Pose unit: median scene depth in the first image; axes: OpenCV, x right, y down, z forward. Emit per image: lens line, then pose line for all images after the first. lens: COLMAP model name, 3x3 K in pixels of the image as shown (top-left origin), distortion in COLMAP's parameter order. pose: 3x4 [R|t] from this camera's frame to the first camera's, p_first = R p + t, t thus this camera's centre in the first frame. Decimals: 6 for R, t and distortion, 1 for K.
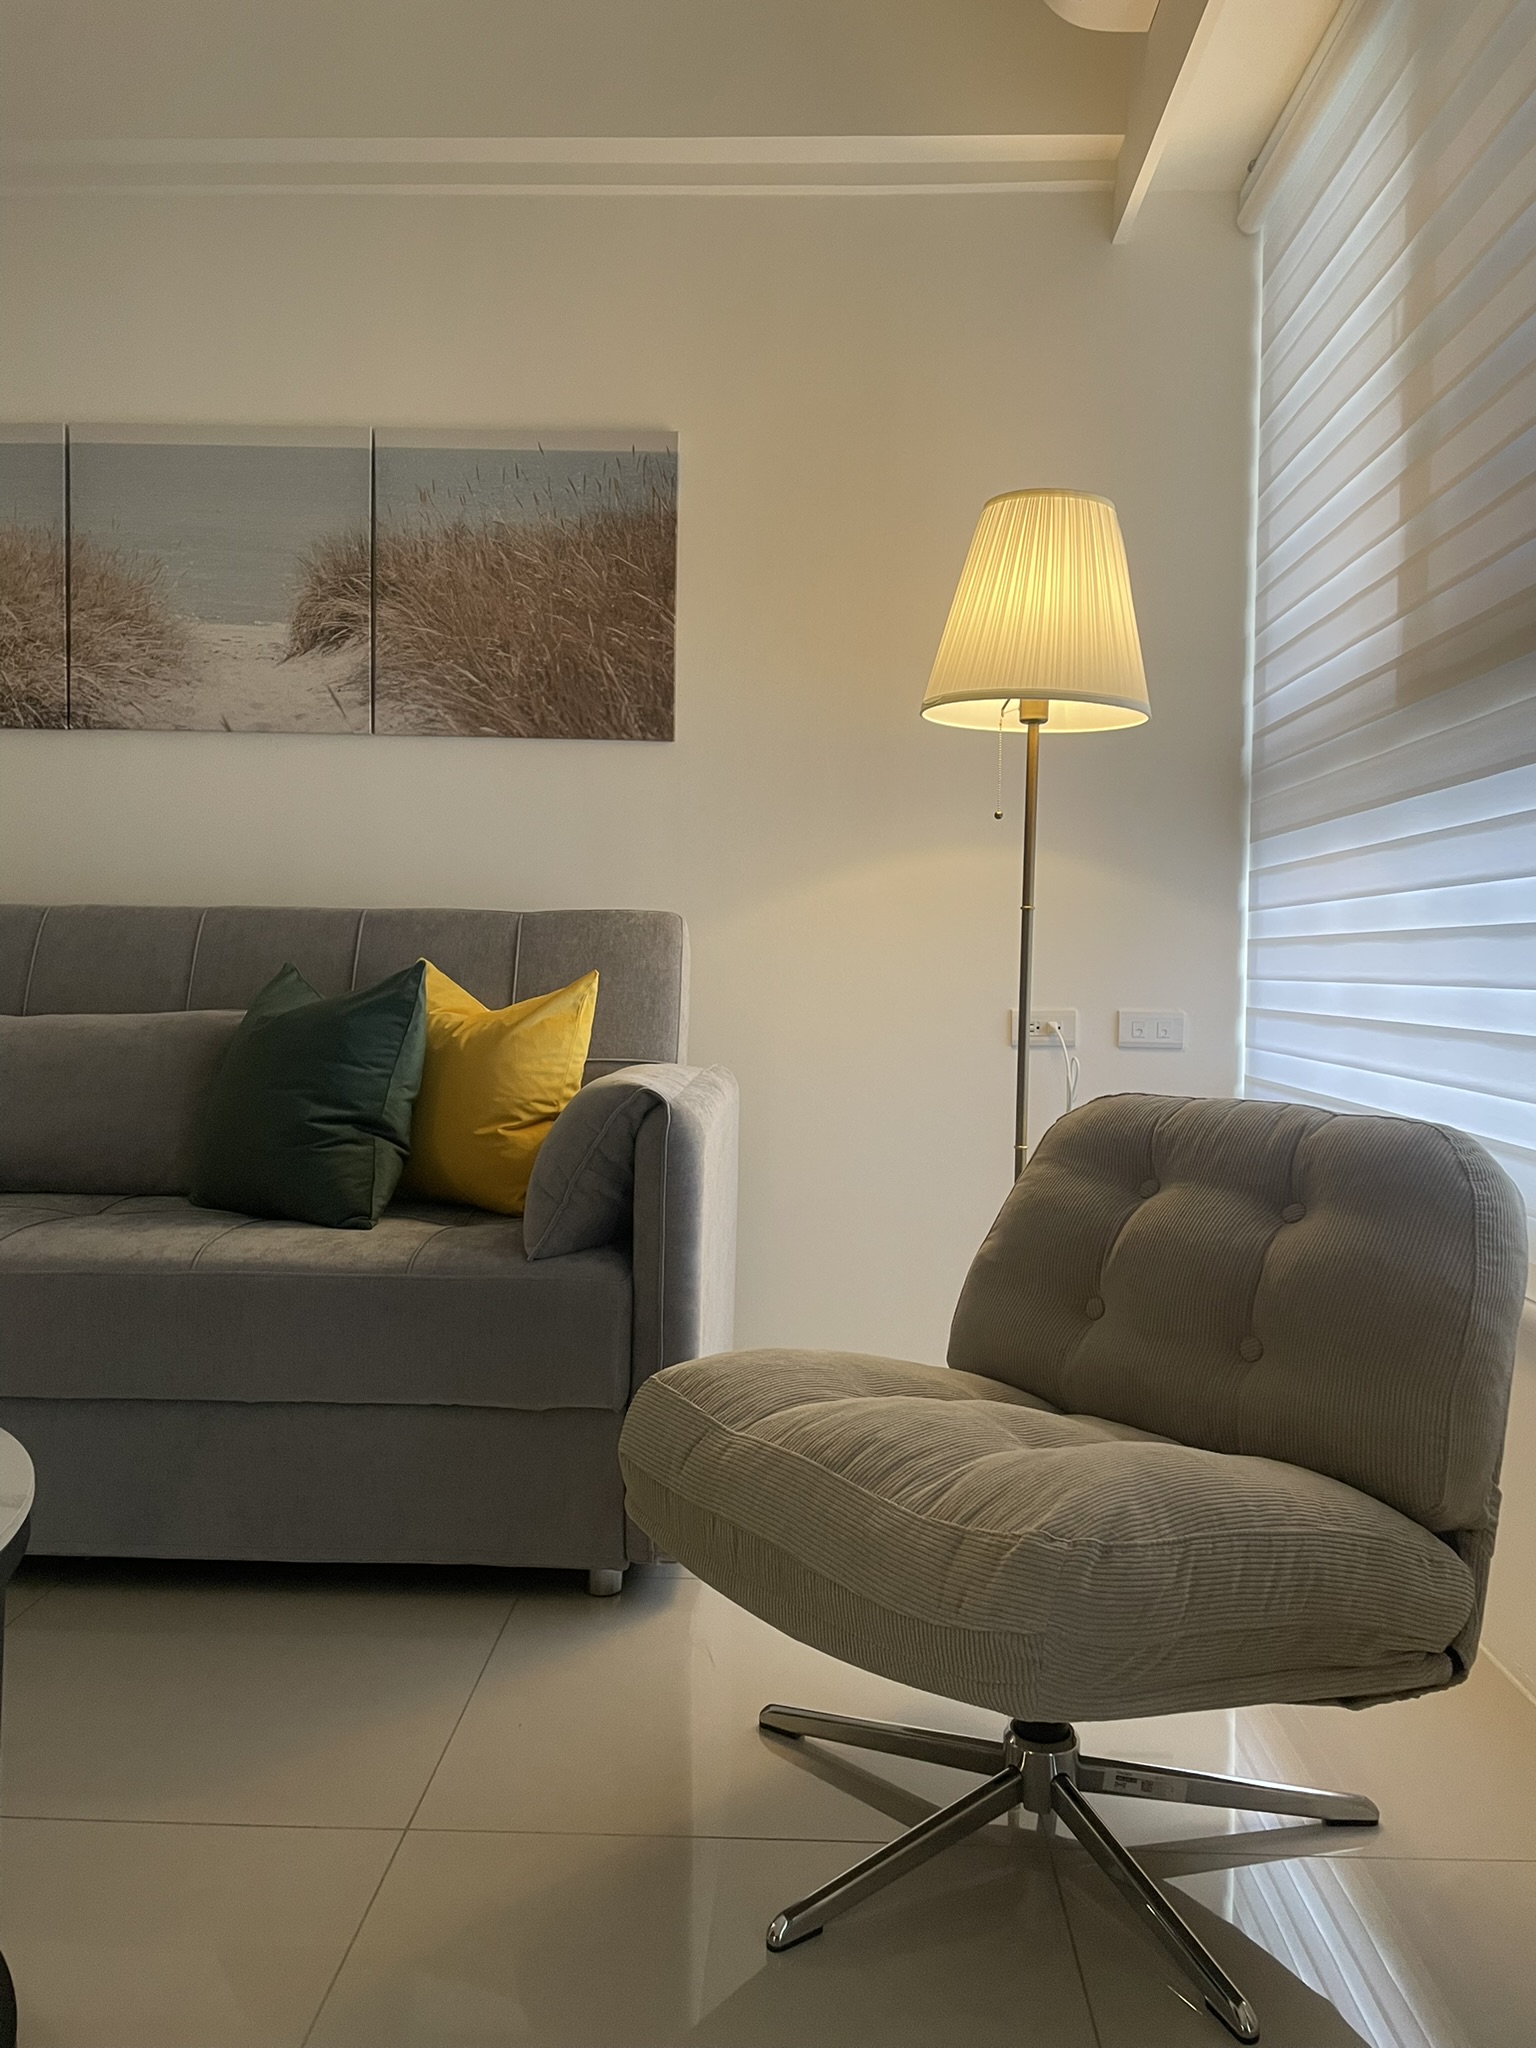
lens RADIAL K [[1542.4, 0, 789.2], [0, 1542.4, 1005.3], [0, 0, 1]] dist [0.095193, -0.124521]
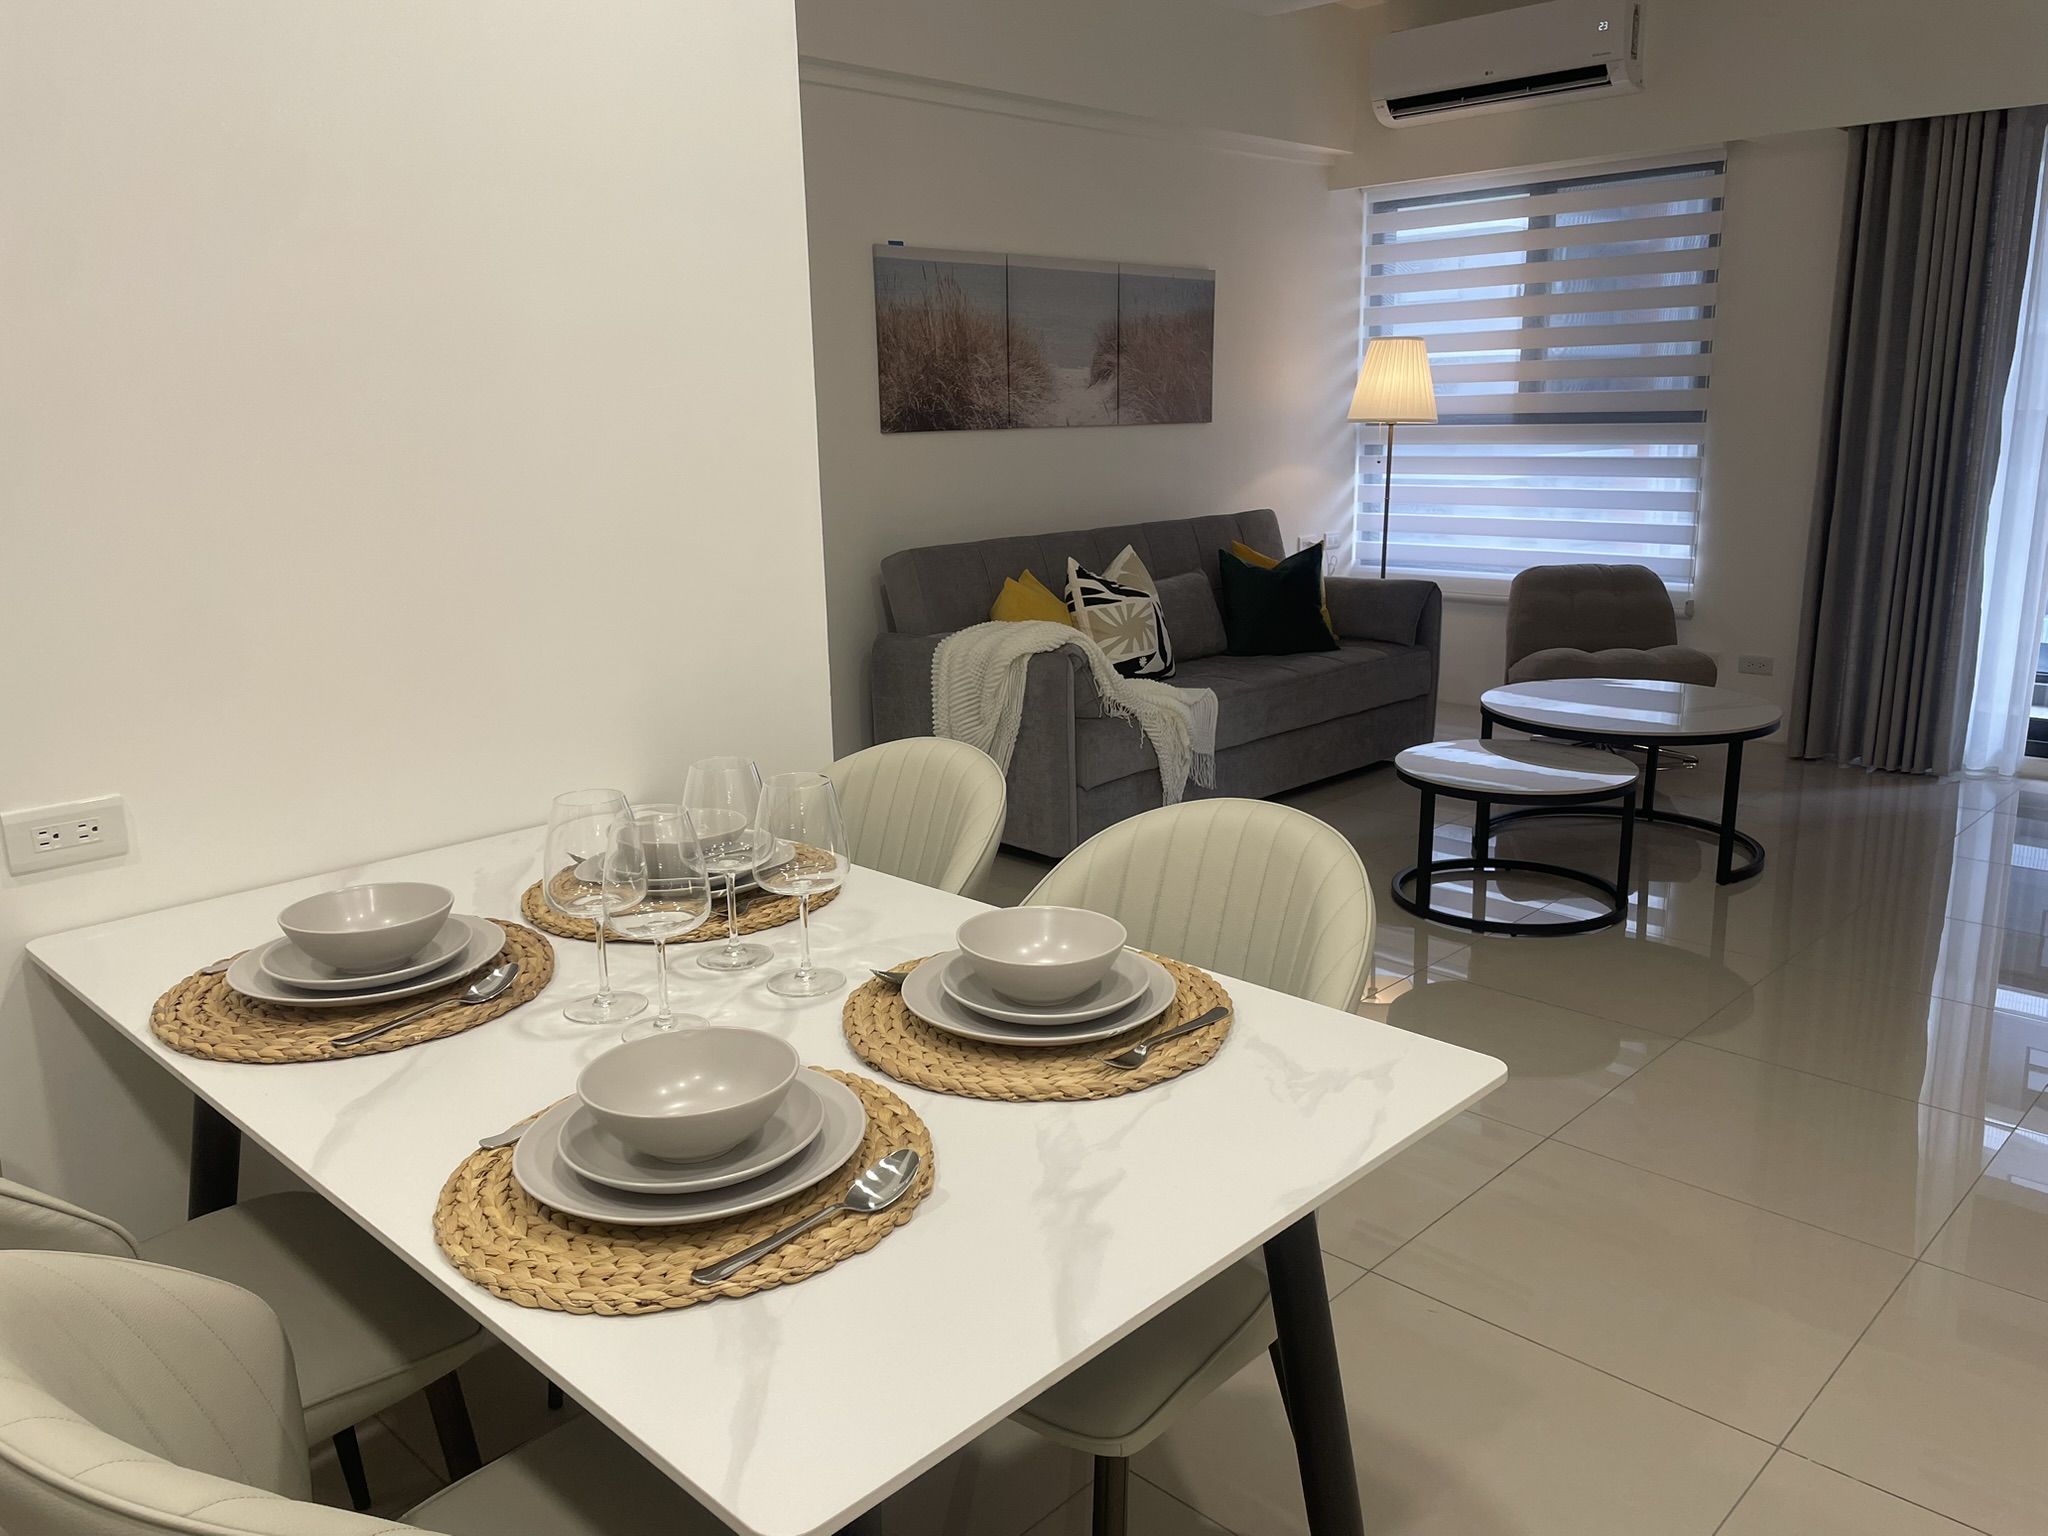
lens RADIAL K [[1542.4, 0, 1041.4], [0, 1542.4, 769.3], [0, 0, 1]] dist [0.095193, -0.124521]
pose [[0.664982, -0.197275, 0.720334, -1.846354], [0.046104, 0.973488, 0.224045, -0.195505], [-0.745435, -0.115776, 0.656447, -0.267212]]
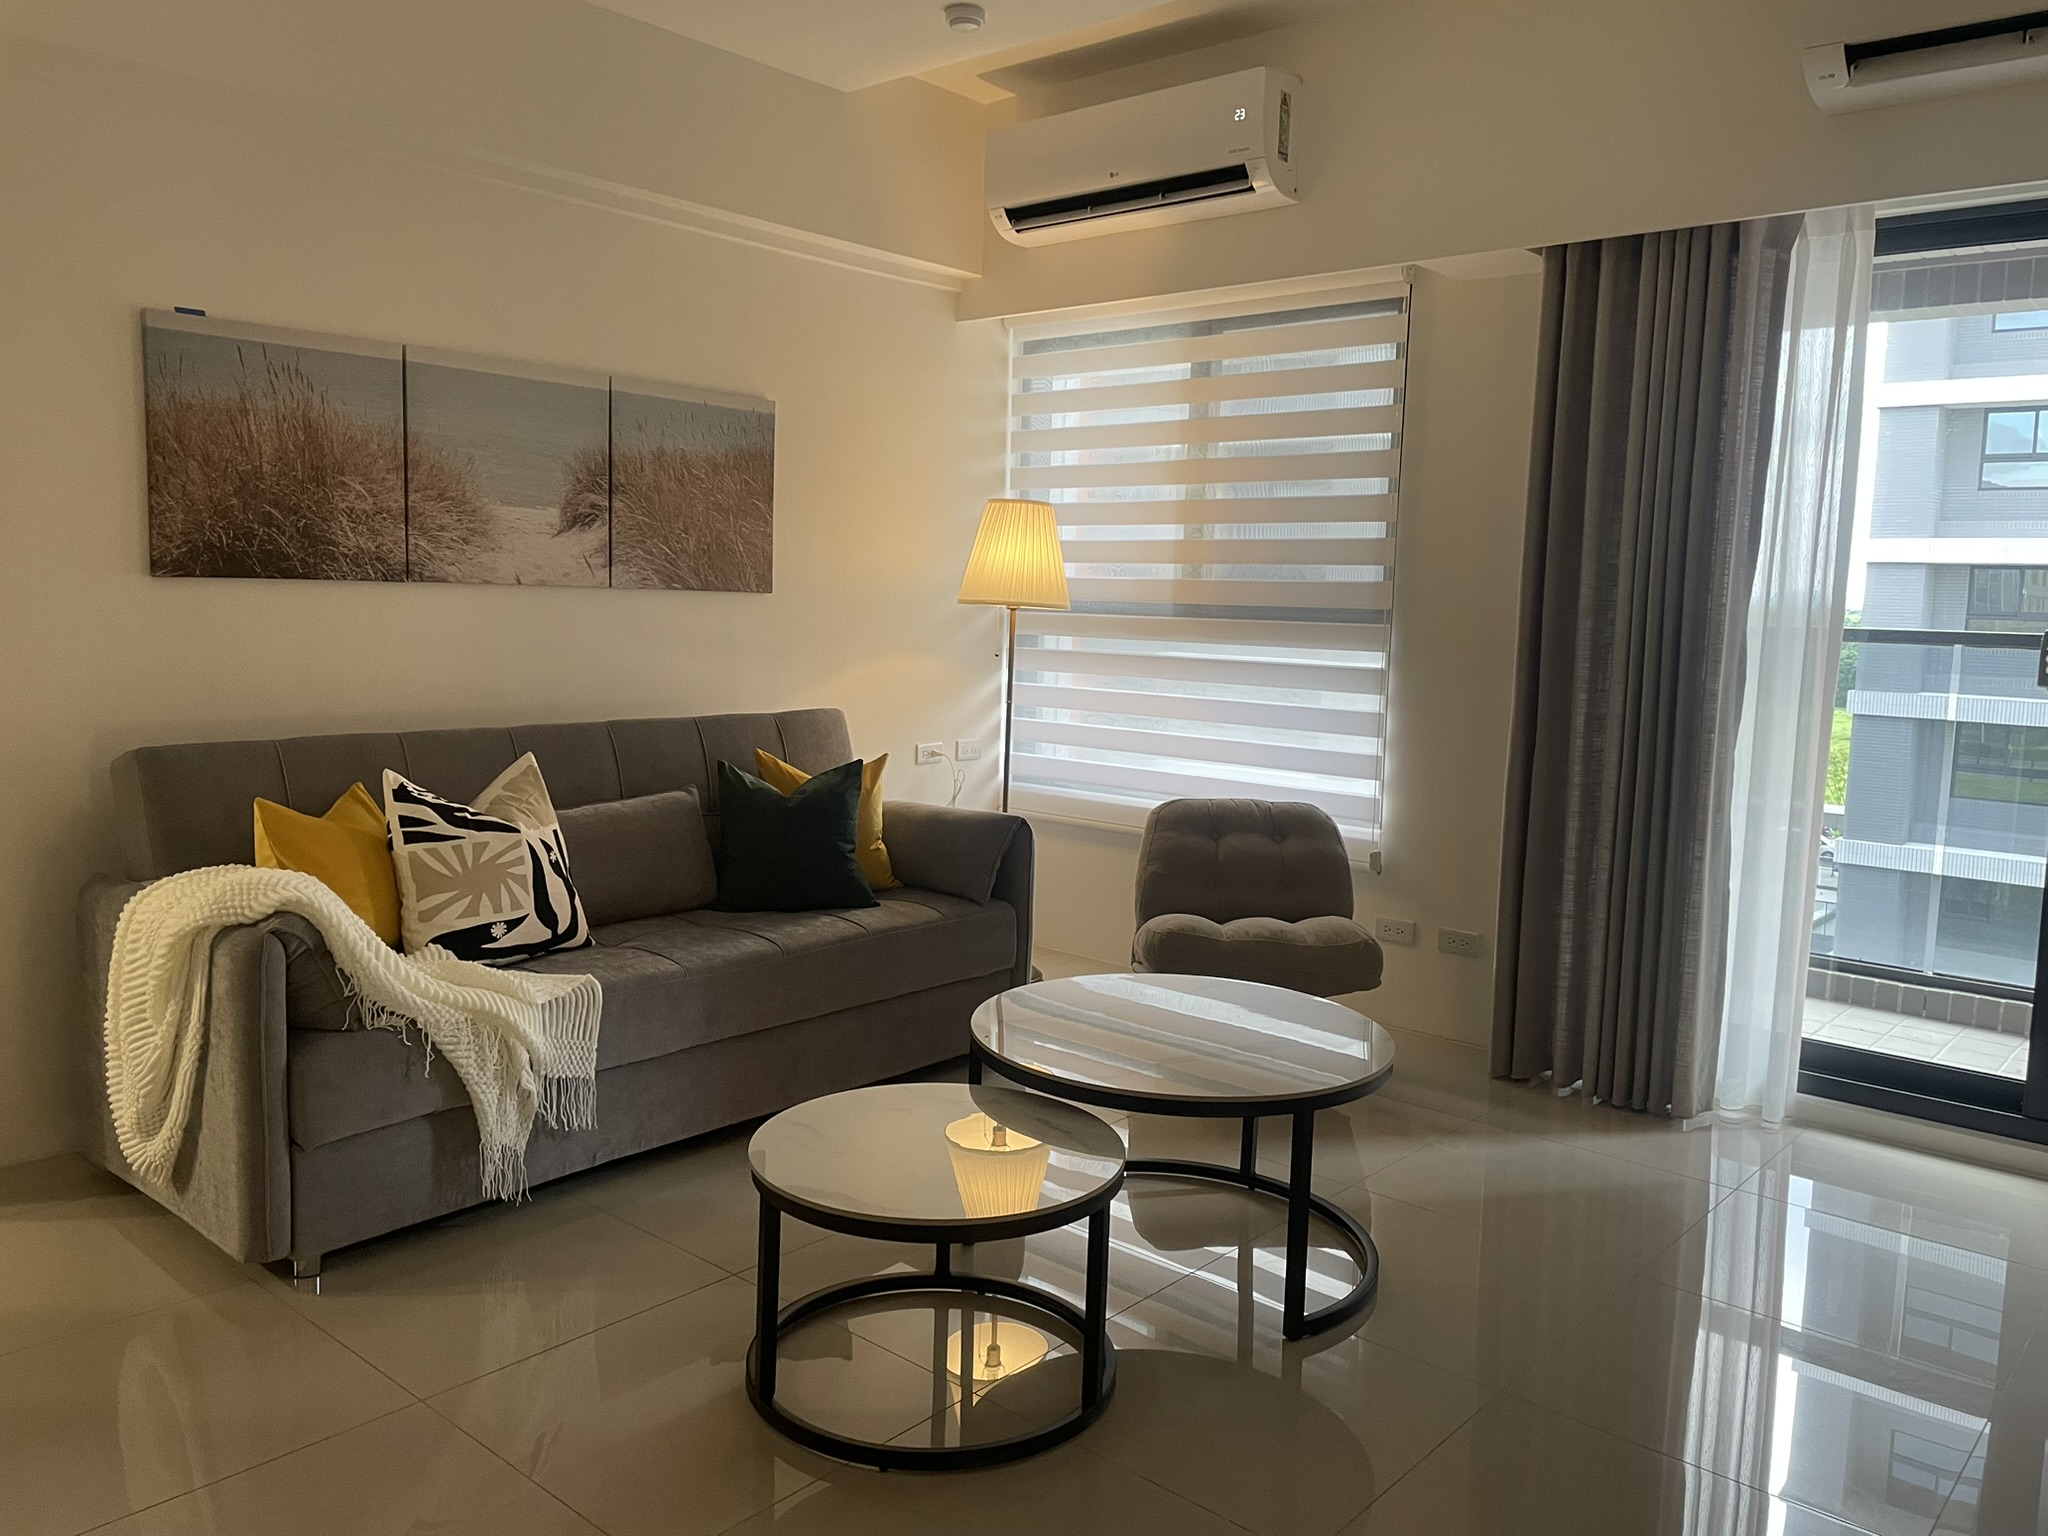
lens RADIAL K [[1542.4, 0, 1026.8], [0, 1542.4, 758.2], [0, 0, 1]] dist [0.095193, -0.124521]
pose [[0.630634, -0.081338, 0.771806, -1.166063], [0.001158, 0.994590, 0.103871, -0.167597], [-0.776079, -0.064611, 0.627317, -0.225693]]
